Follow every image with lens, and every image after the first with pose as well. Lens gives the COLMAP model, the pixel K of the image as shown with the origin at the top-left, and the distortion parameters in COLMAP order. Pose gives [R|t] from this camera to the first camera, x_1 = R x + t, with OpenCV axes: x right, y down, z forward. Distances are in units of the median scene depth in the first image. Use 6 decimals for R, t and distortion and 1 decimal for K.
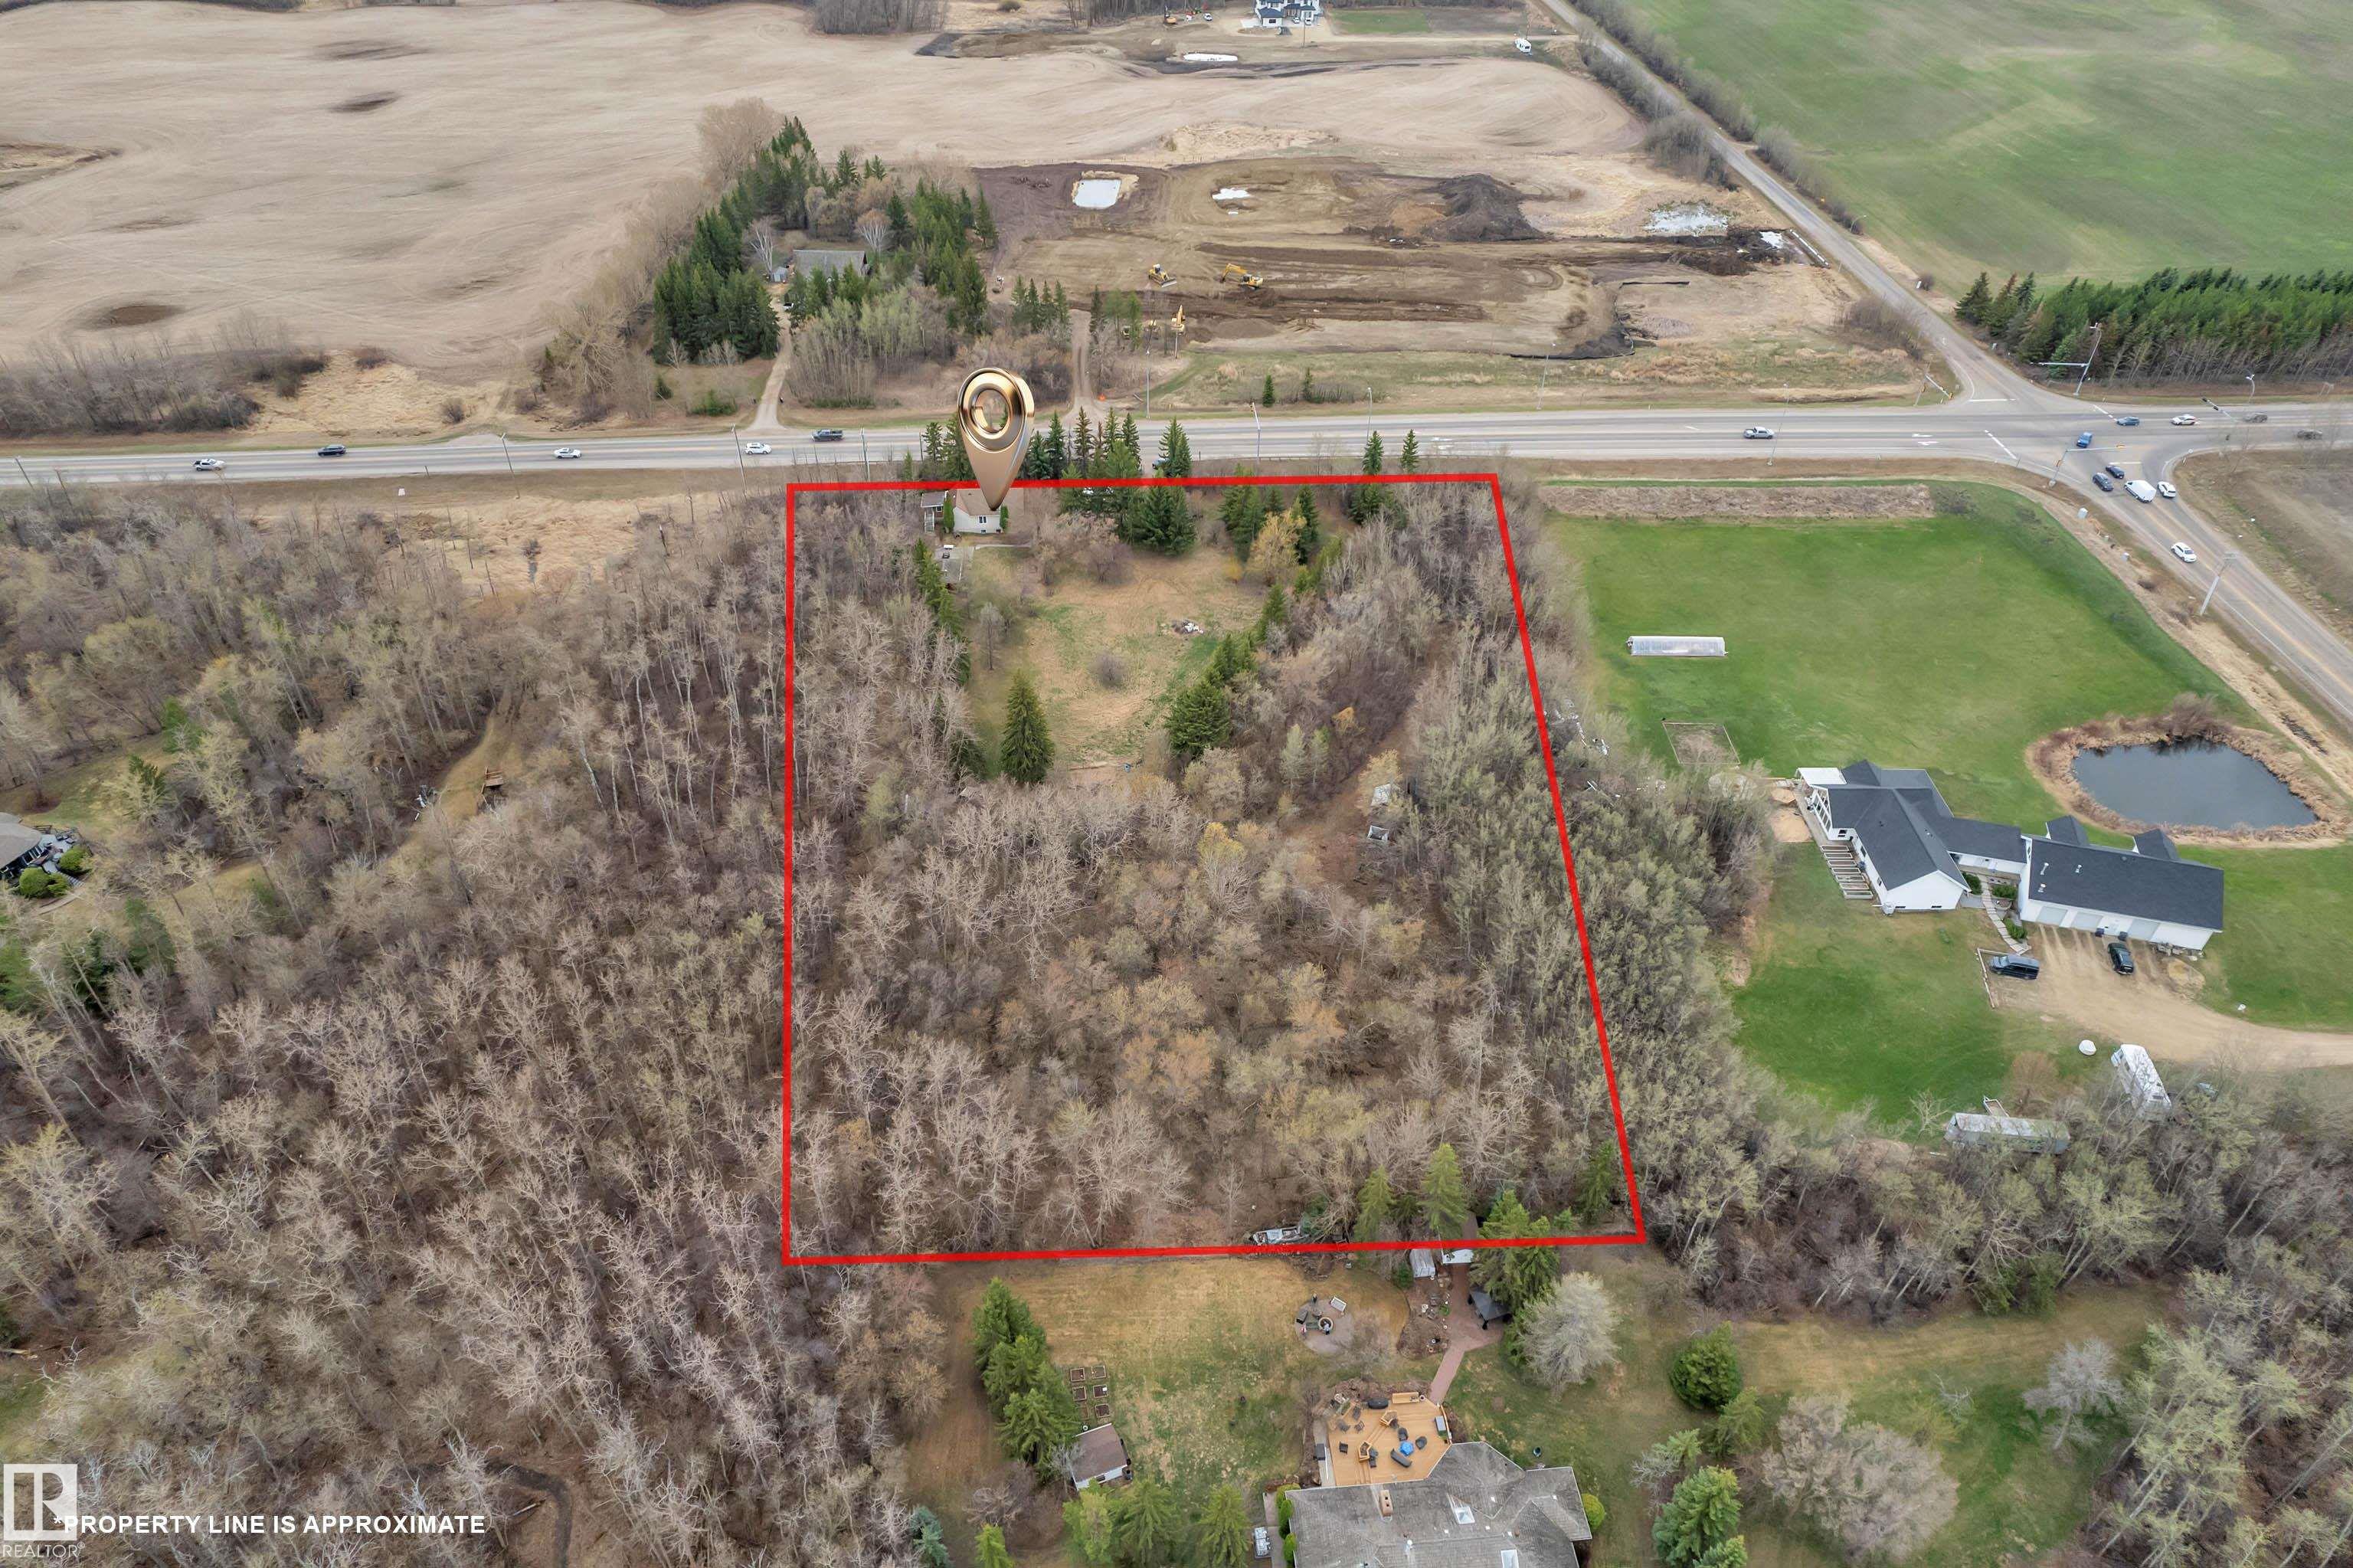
lens RADIAL K [[1520.0, 0, 1182.6], [0, 1520.0, 779.9], [0, 0, 1]] dist [-0.086829, 0.082483]
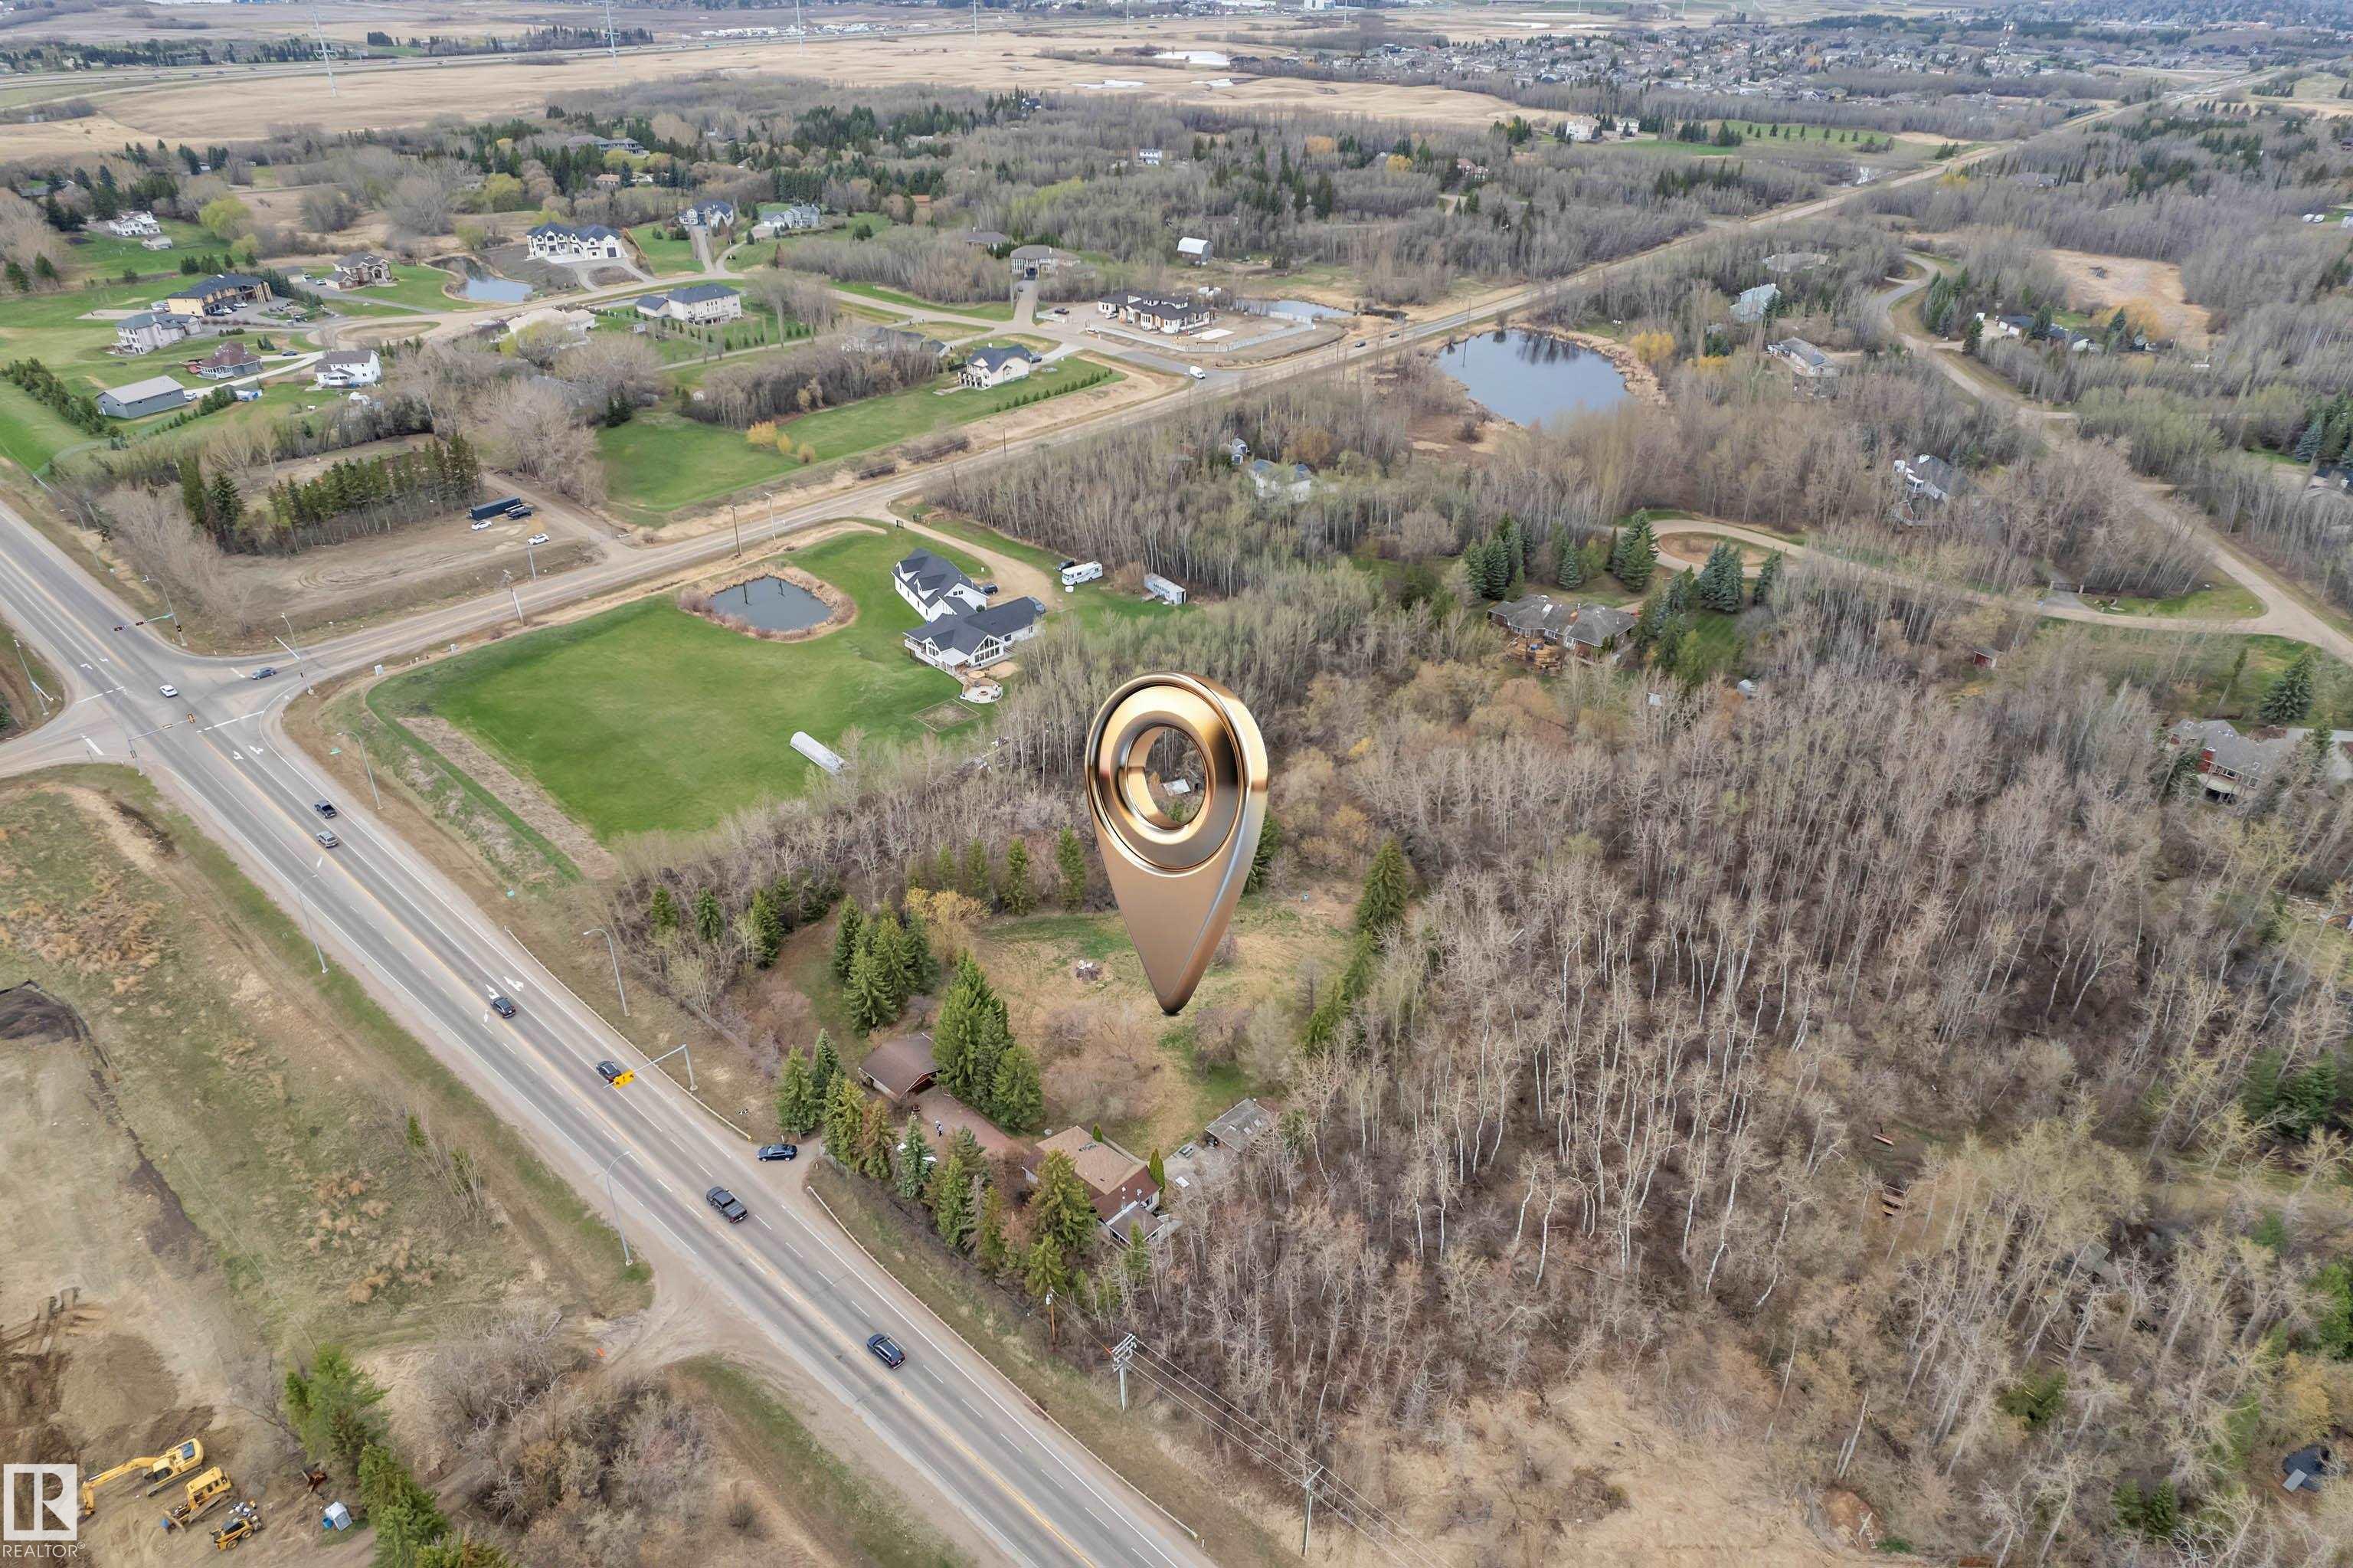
lens RADIAL K [[1520.0, 0, 1182.6], [0, 1520.0, 779.9], [0, 0, 1]] dist [-0.086829, 0.082483]
pose [[-0.692011, -0.377728, 0.615177, -0.478506], [0.443401, 0.450072, 0.775132, -0.723267], [-0.569663, 0.809170, -0.143970, 0.905899]]
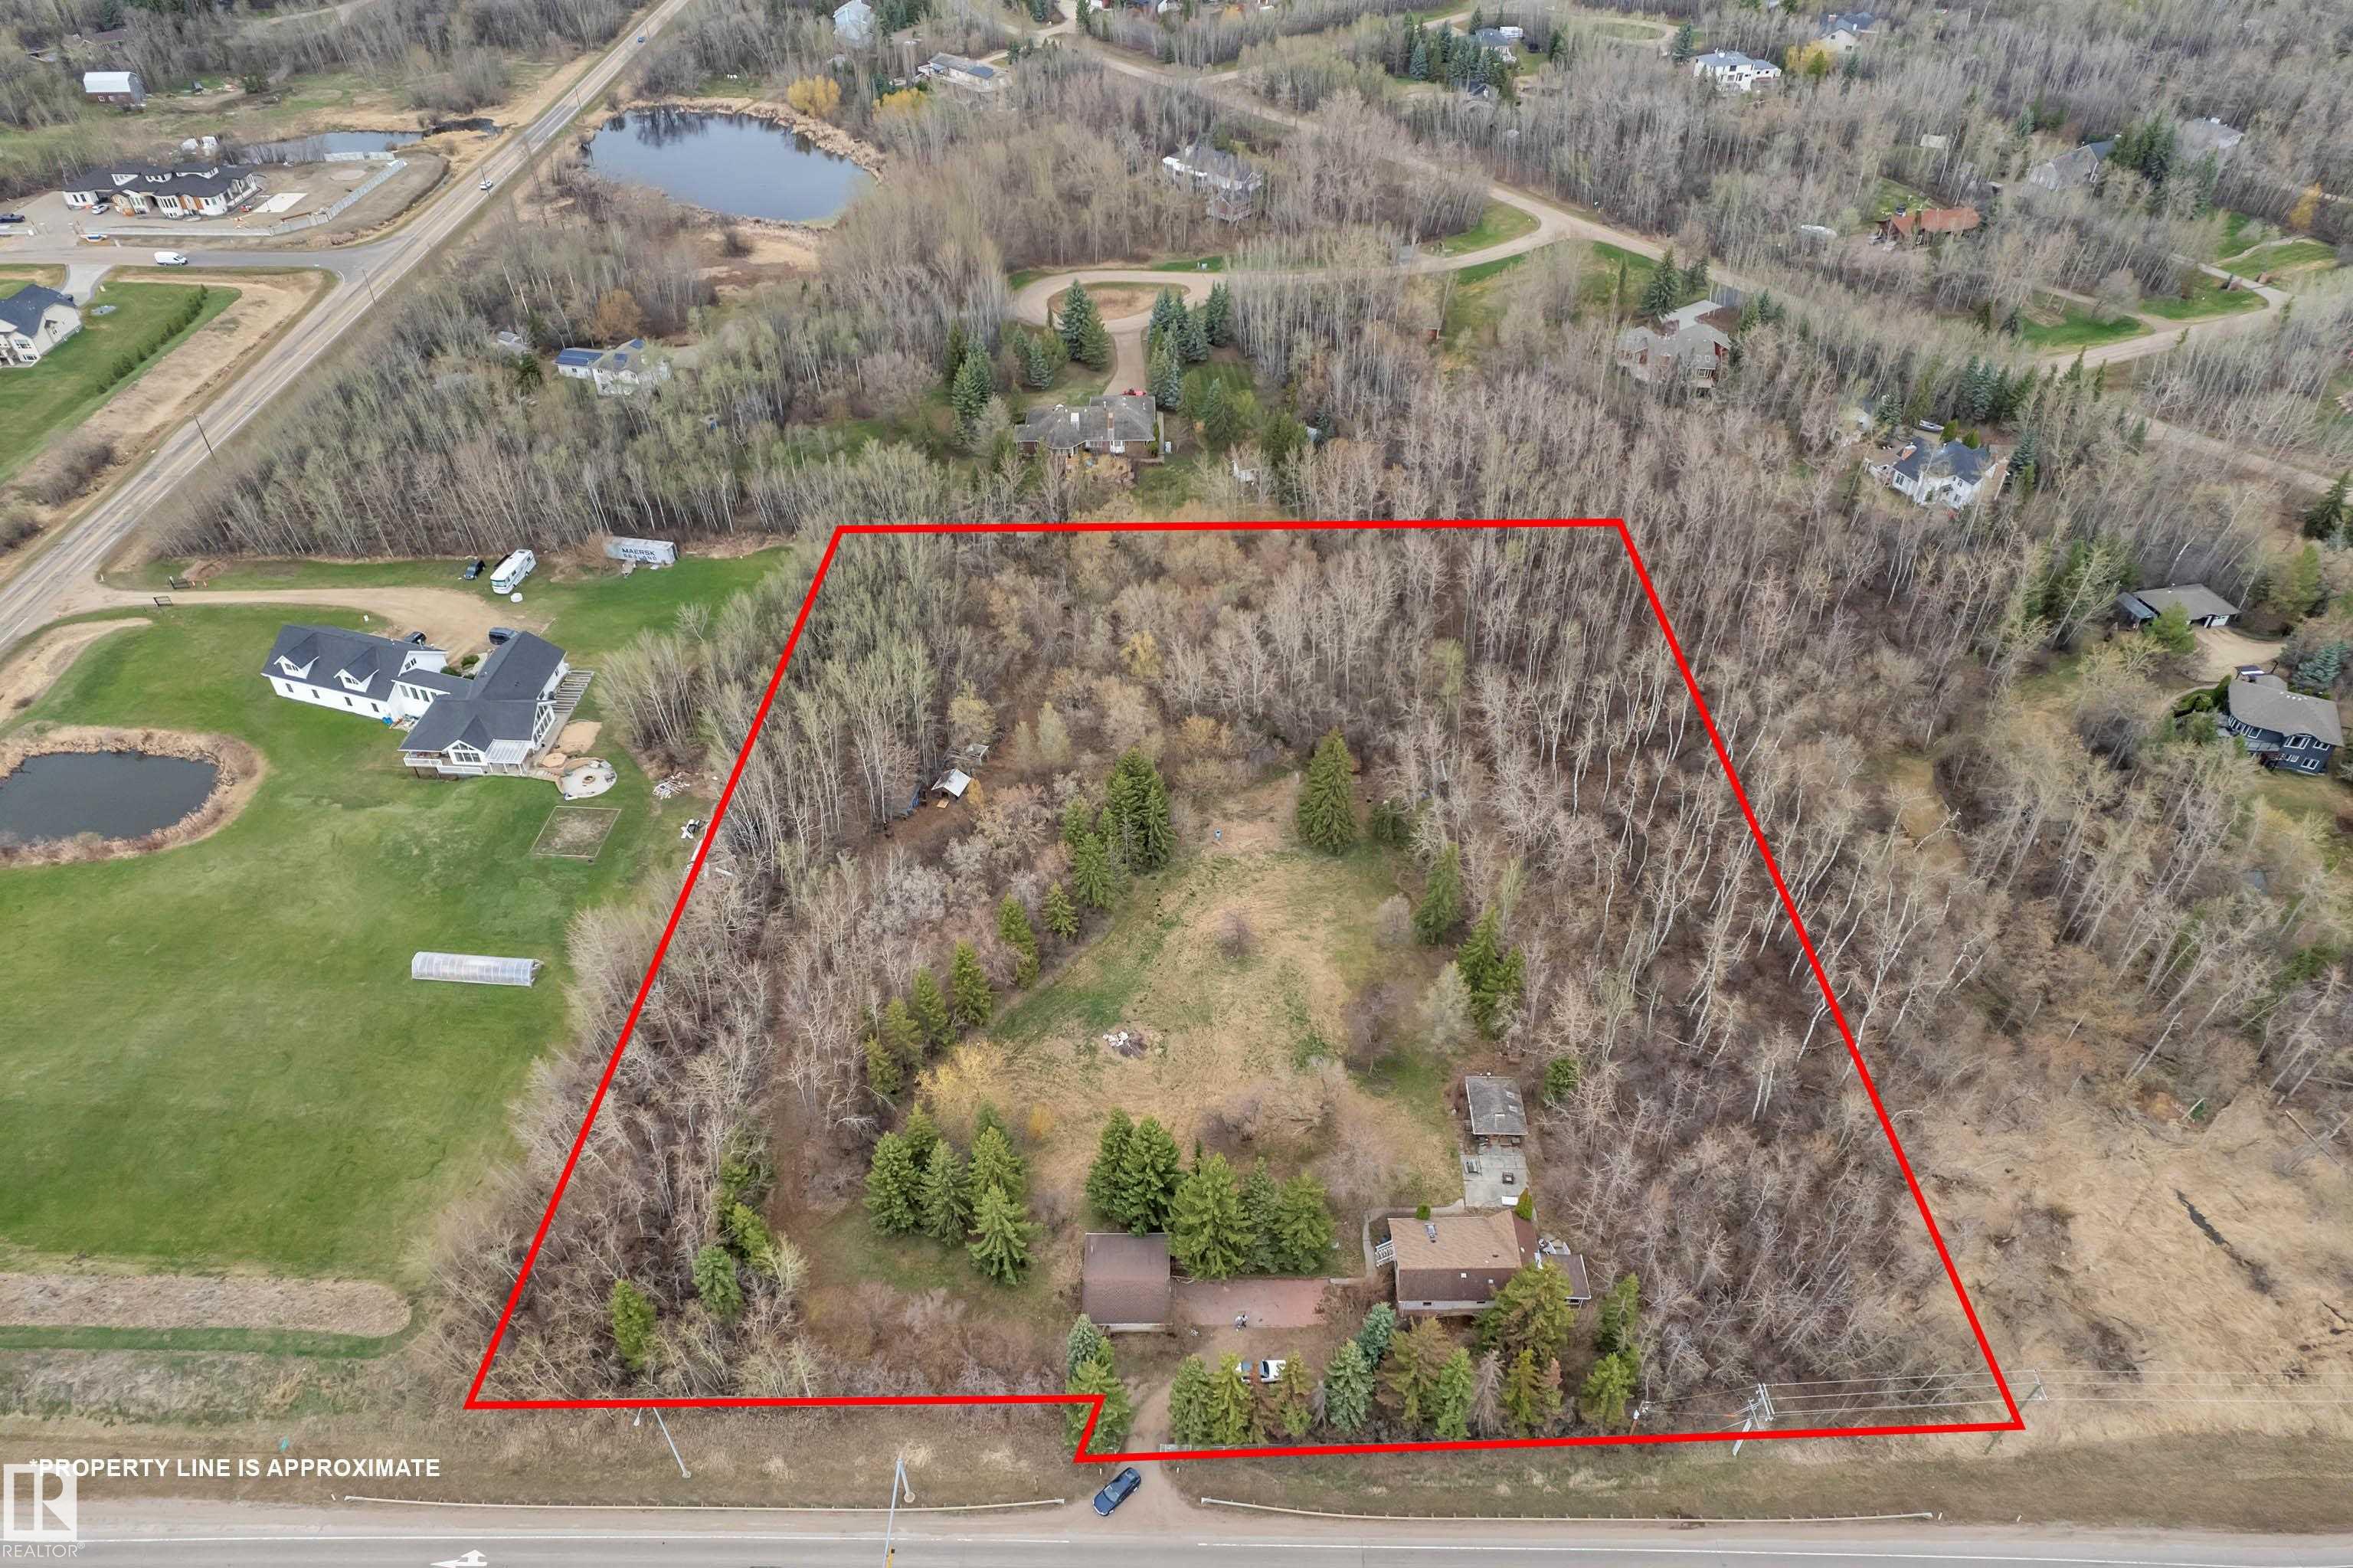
lens RADIAL K [[1520.0, 0, 1182.6], [0, 1520.0, 779.9], [0, 0, 1]] dist [-0.086829, 0.082483]
pose [[-0.998009, -0.048918, 0.039811, -0.042026], [0.029383, 0.197909, 0.979780, -0.725025], [-0.055808, 0.978999, -0.196077, 0.915844]]
